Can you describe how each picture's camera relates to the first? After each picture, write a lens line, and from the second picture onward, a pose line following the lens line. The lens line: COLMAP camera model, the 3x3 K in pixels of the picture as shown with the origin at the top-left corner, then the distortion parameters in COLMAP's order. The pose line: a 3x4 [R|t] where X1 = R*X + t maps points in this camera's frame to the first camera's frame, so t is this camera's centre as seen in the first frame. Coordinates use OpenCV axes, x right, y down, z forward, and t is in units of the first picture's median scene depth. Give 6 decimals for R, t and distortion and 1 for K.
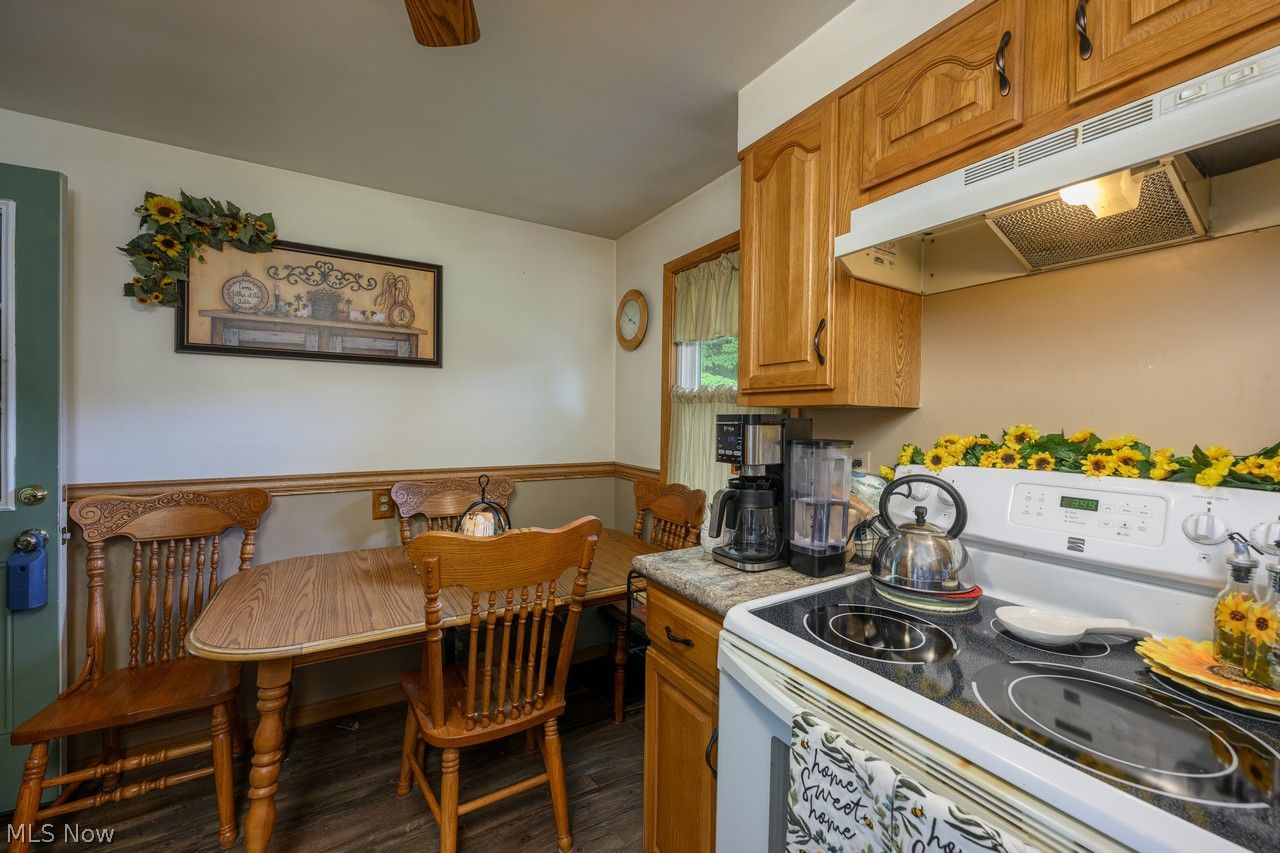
lens RADIAL K [[513.7, 0, 641.6], [0, 513.7, 422.5], [0, 0, 1]] dist [0.001188, -0.000381]
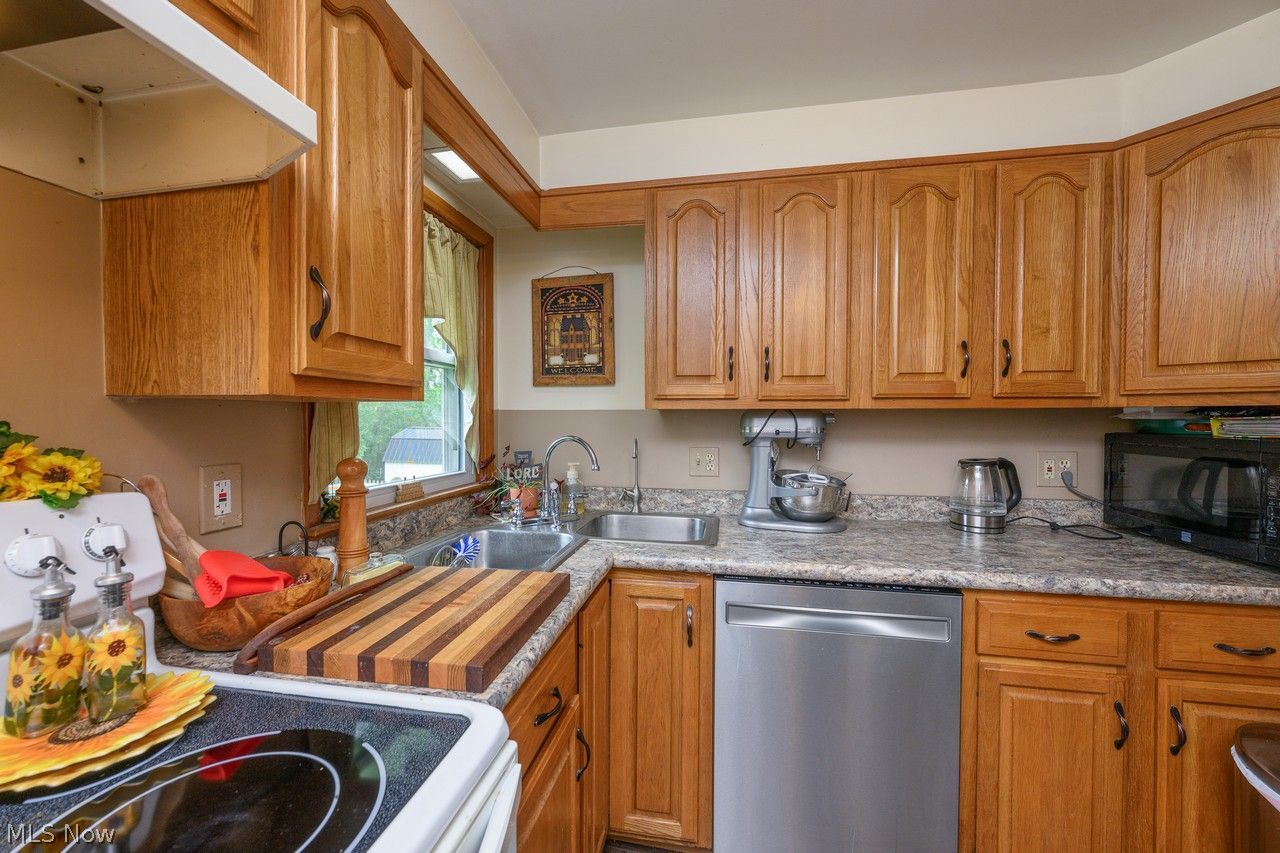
lens RADIAL K [[513.7, 0, 636.3], [0, 513.7, 422.9], [0, 0, 1]] dist [0.001188, -0.000381]
pose [[-0.743140, -0.022291, 0.668765, -0.004710], [-0.006964, 0.999649, 0.025581, -0.010806], [-0.669100, 0.014353, -0.743034, 0.906787]]
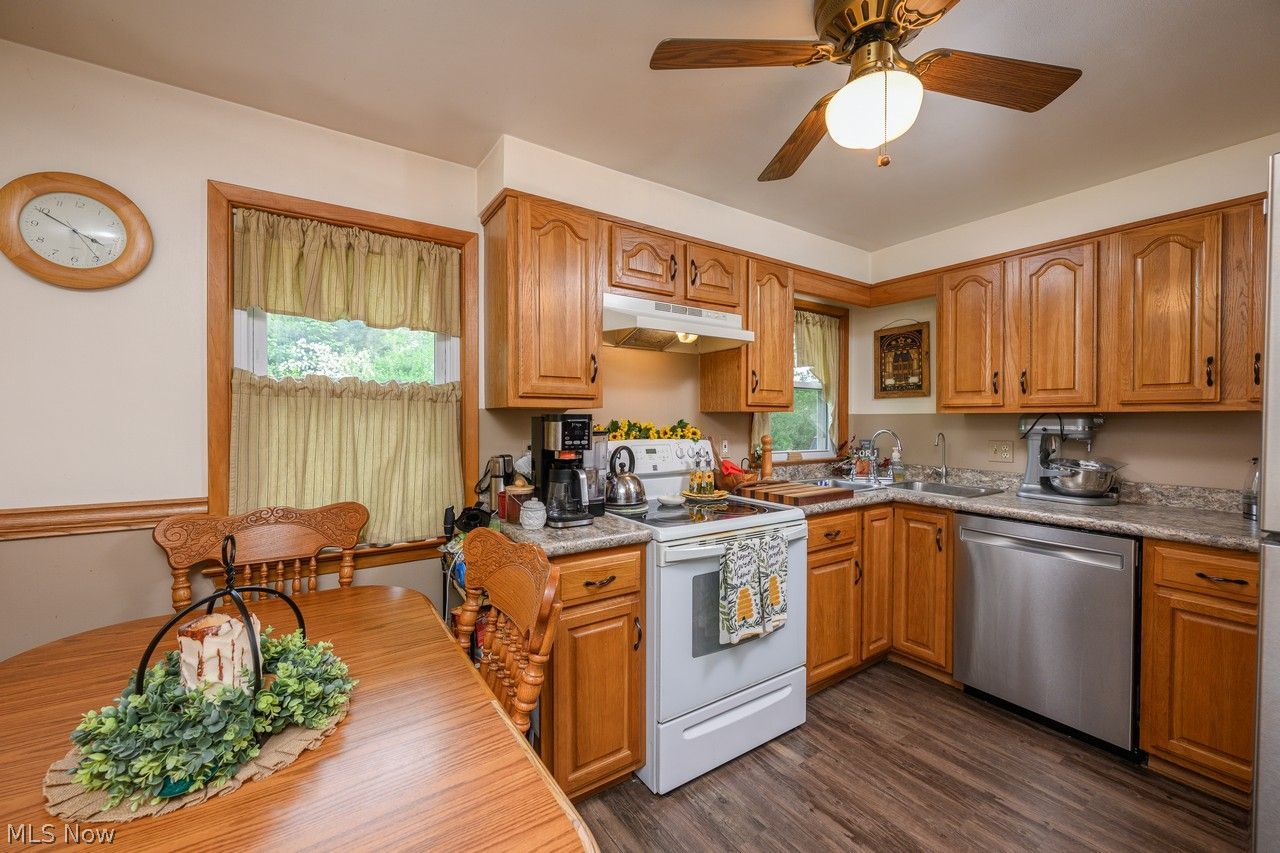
lens RADIAL K [[513.7, 0, 643.1], [0, 513.7, 419.8], [0, 0, 1]] dist [0.001188, -0.000381]
pose [[-0.062937, -0.016123, 0.997887, -1.836557], [0.004204, 0.999856, 0.016420, -0.035297], [-0.998009, 0.005229, -0.062860, 1.413256]]
